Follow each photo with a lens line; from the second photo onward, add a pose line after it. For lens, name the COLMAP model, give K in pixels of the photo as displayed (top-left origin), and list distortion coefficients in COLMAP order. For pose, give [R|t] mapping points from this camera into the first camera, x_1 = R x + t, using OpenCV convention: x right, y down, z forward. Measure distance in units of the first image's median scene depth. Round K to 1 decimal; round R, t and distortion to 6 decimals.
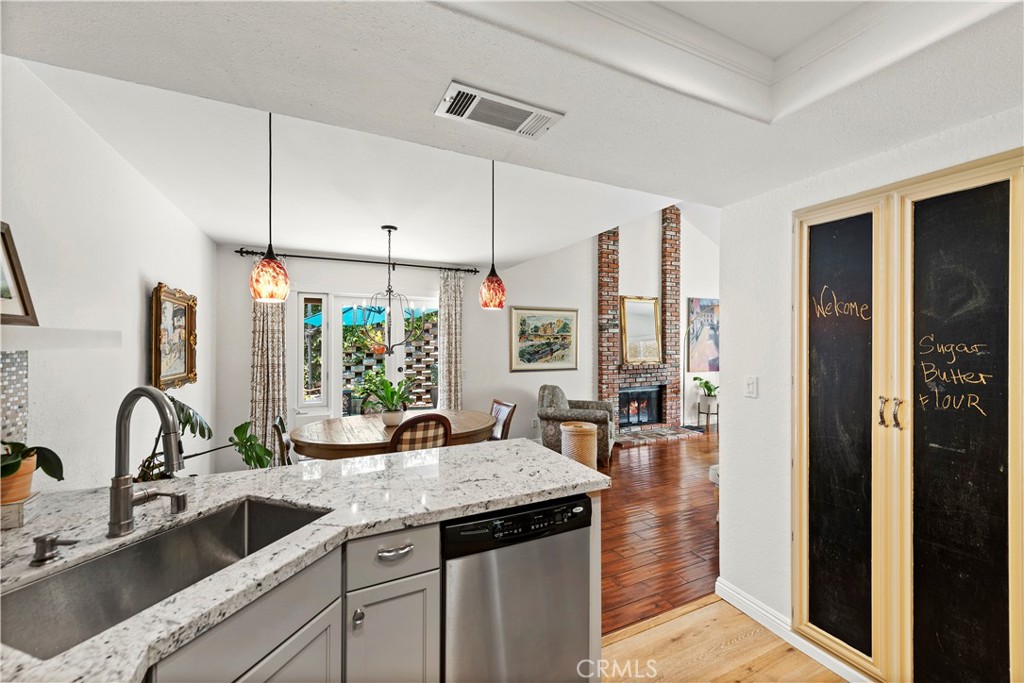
lens RADIAL K [[409.2, 0, 514.8], [0, 409.2, 342.8], [0, 0, 1]] dist [0.000268, -0.000014]
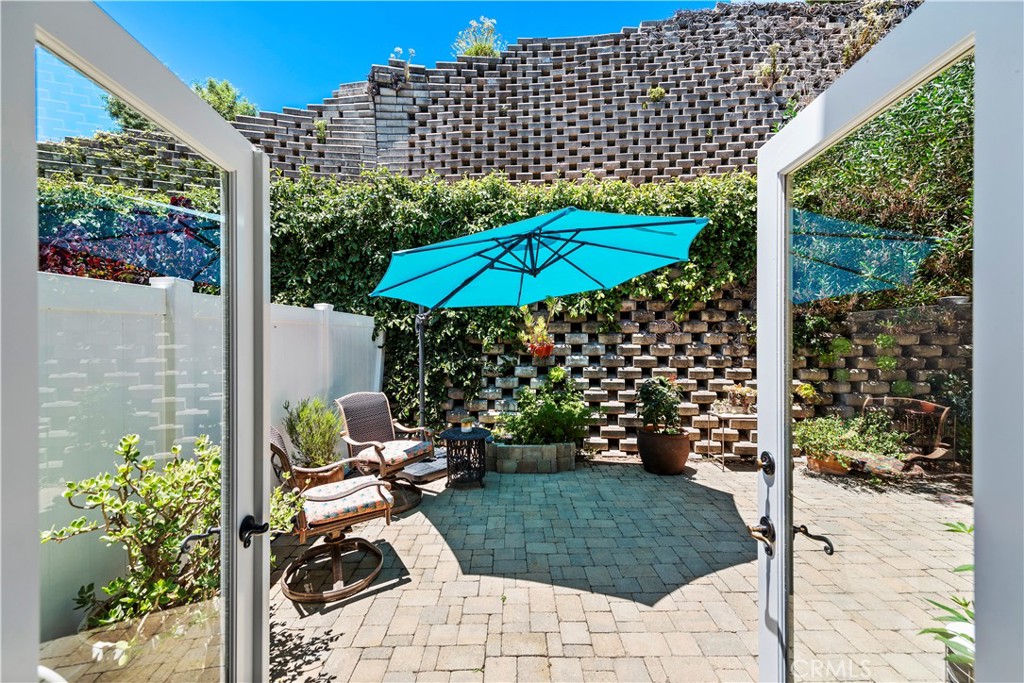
lens RADIAL K [[409.2, 0, 510.4], [0, 409.2, 337.4], [0, 0, 1]] dist [0.000268, -0.000014]
pose [[0.914028, 0.001379, -0.405649, -0.143027], [0.000946, 0.999984, 0.005531, -0.003567], [0.405650, -0.005439, 0.914012, 0.469507]]
